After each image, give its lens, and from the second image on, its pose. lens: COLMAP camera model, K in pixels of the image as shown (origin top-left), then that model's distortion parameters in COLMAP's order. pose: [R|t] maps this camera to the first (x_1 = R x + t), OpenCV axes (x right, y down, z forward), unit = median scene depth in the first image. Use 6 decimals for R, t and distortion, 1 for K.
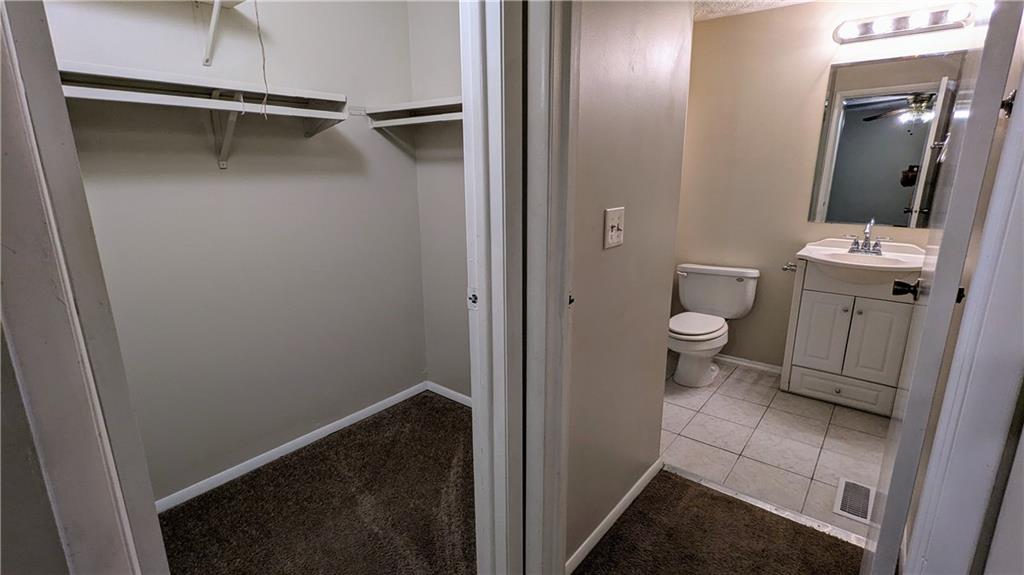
lens RADIAL K [[480.6, 0, 516.9], [0, 480.6, 290.7], [0, 0, 1]] dist [-0.002866, 0.000927]
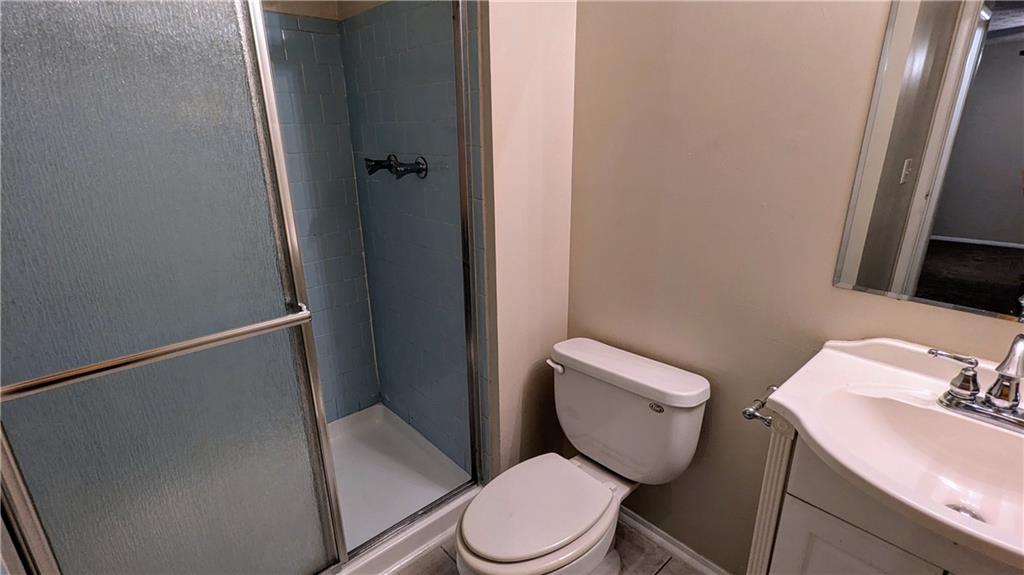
lens RADIAL K [[485.4, 0, 516.8], [0, 485.4, 288.4], [0, 0, 1]] dist [0.002843, 0.000612]
pose [[0.988142, 0.042613, -0.147510, 0.398787], [-0.033992, 0.997591, 0.060475, -0.149933], [0.149731, -0.054744, 0.987210, 0.559493]]
